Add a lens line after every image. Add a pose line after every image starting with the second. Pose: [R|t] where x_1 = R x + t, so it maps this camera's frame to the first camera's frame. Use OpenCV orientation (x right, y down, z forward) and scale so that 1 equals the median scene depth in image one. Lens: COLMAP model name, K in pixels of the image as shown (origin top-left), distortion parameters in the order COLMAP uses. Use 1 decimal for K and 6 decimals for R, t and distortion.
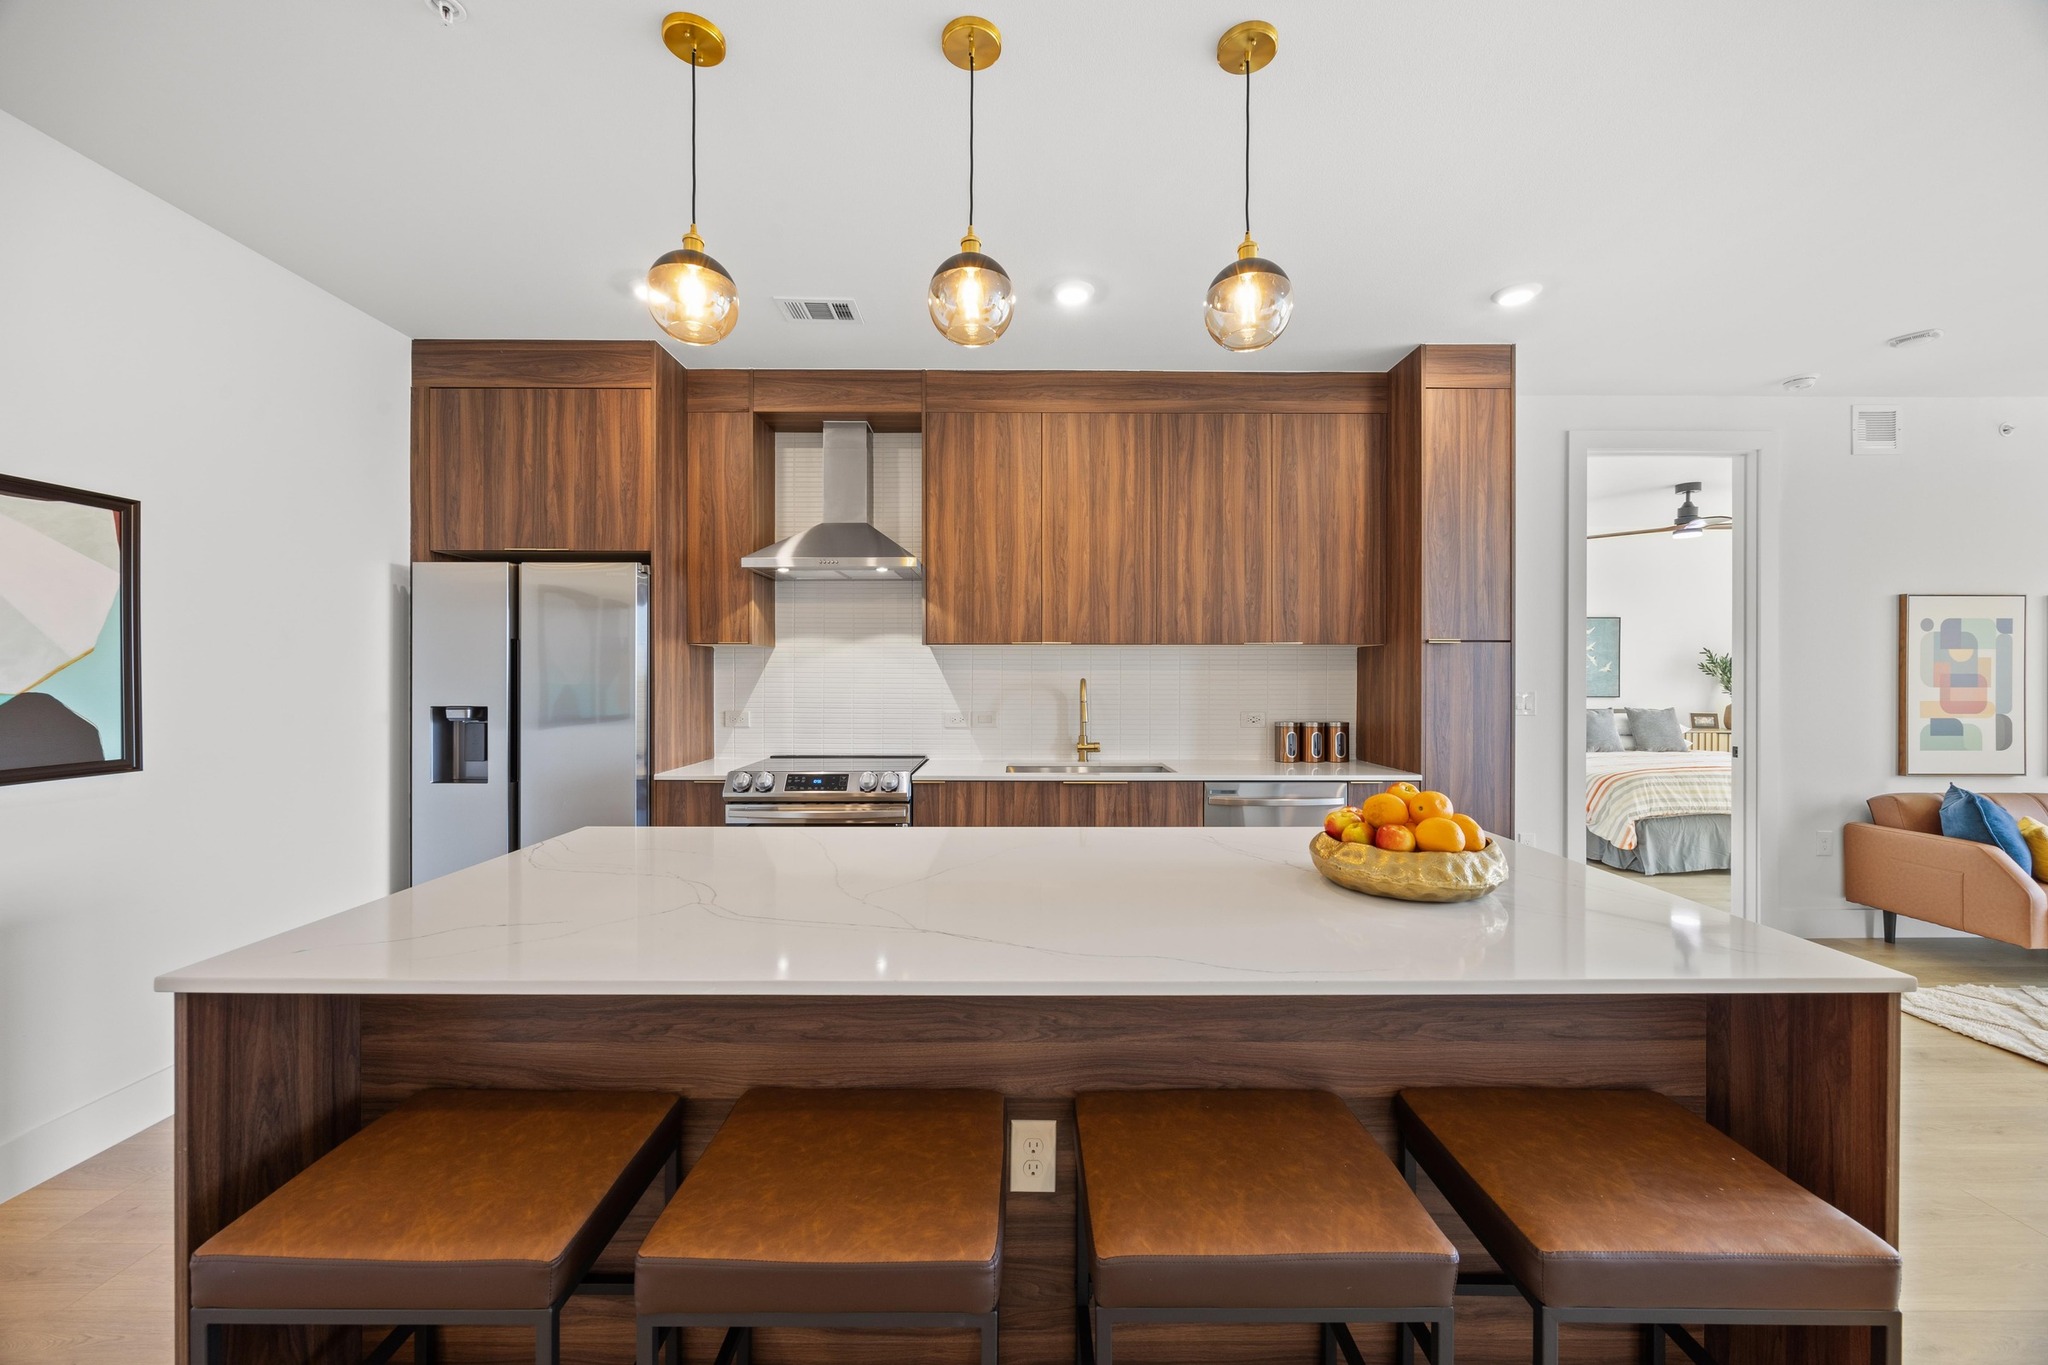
lens RADIAL K [[781.0, 0, 1013.8], [0, 781.0, 681.6], [0, 0, 1]] dist [0.000631, 0.000169]
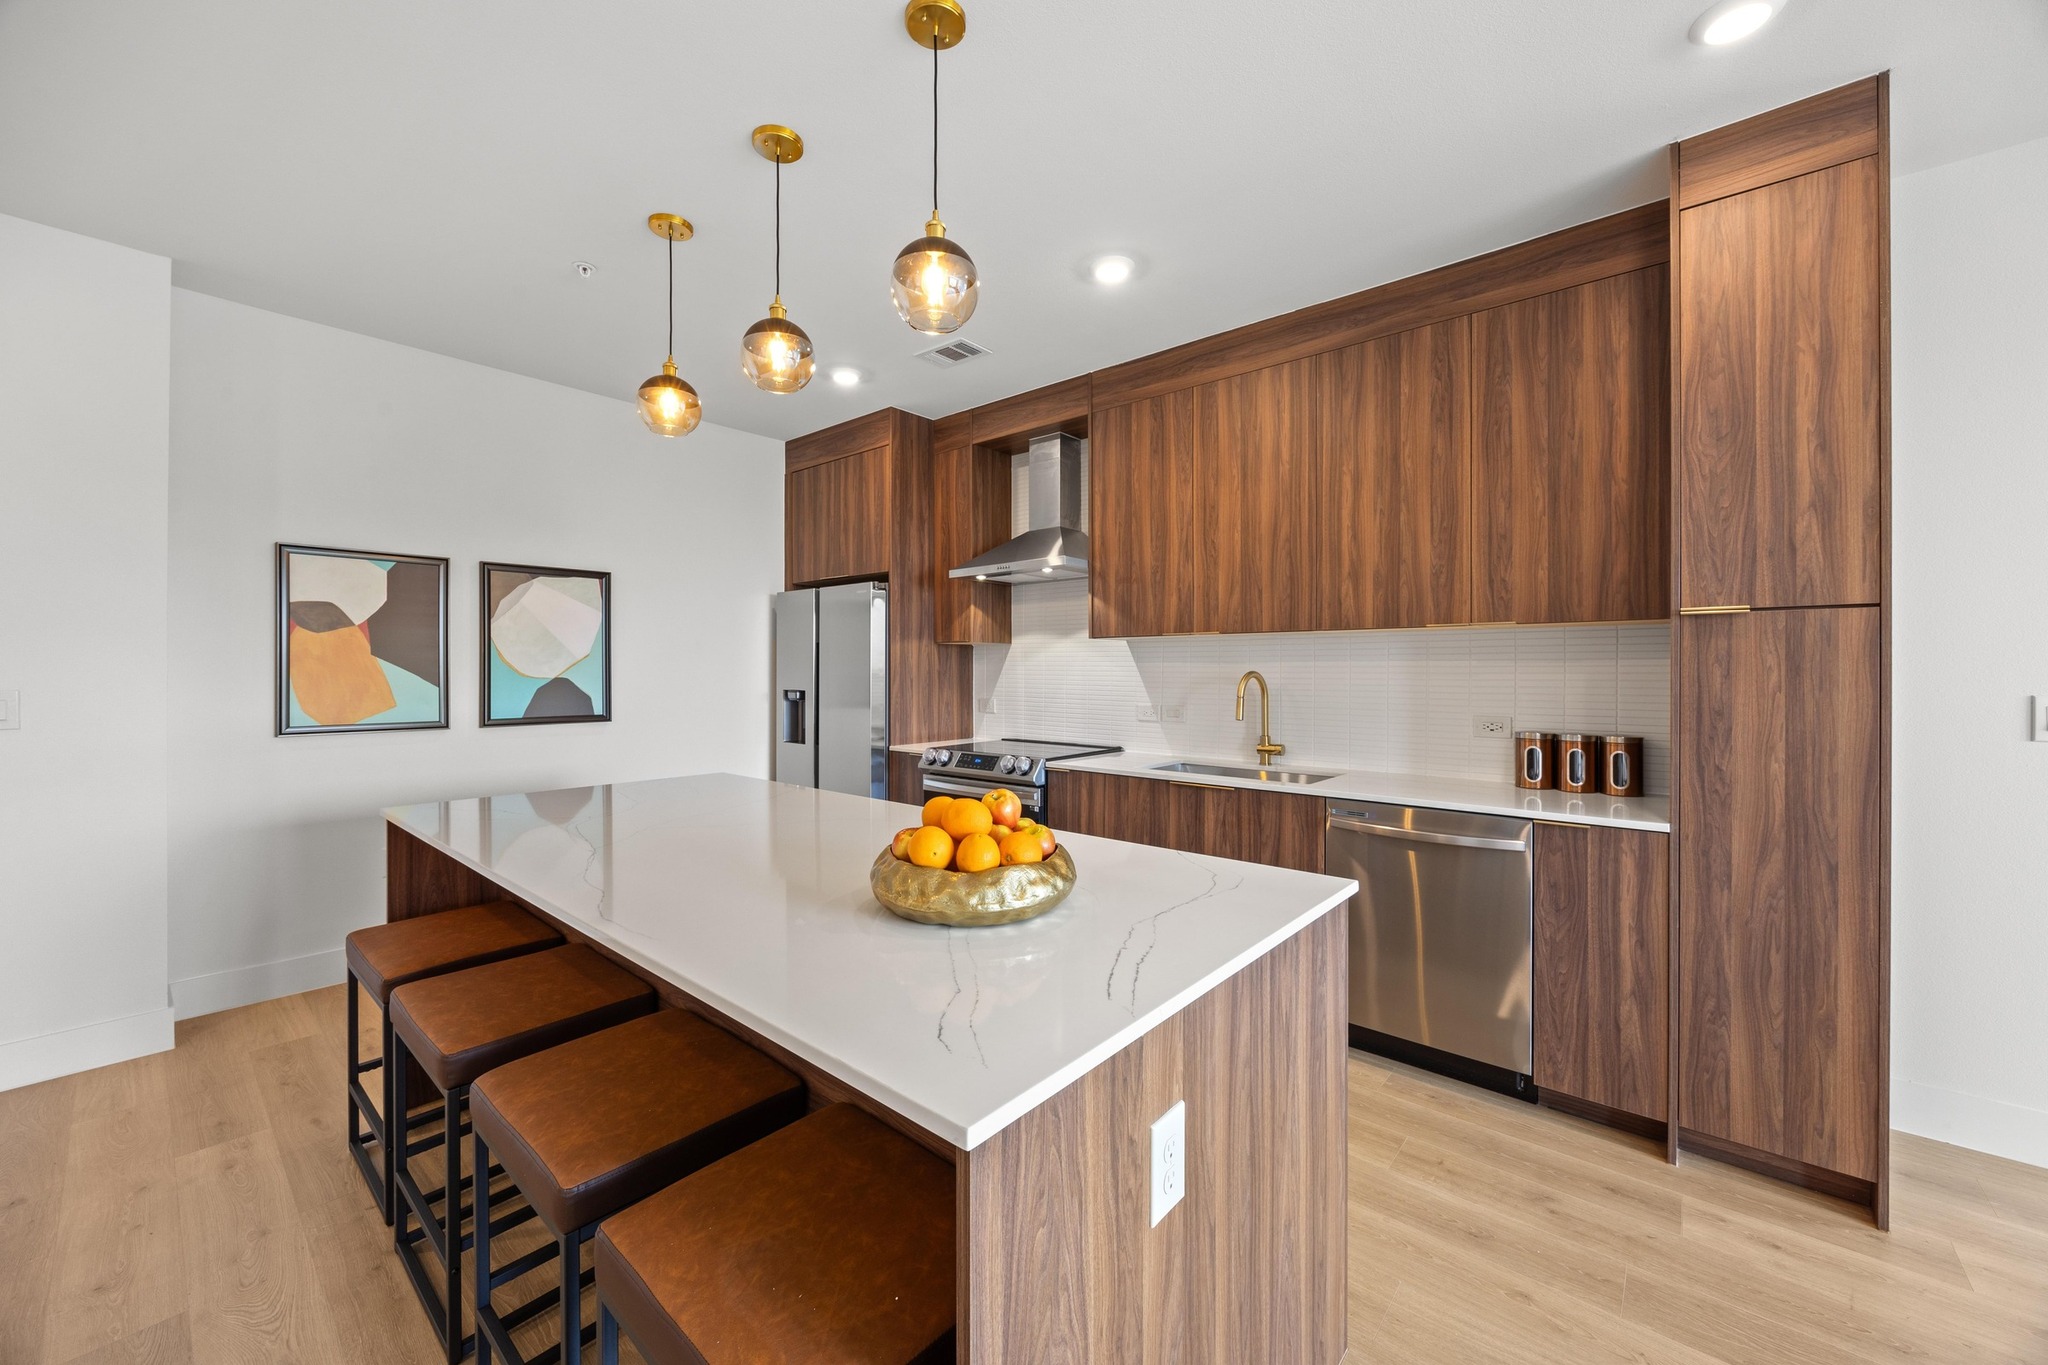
lens RADIAL K [[778.8, 0, 1023.2], [0, 778.8, 674.7], [0, 0, 1]] dist [-0.000295, 0.000213]
pose [[0.755729, 0.003782, -0.654874, 0.493741], [-0.004575, 0.999989, 0.000496, 0.000632], [0.654869, 0.002621, 0.755738, 0.163763]]
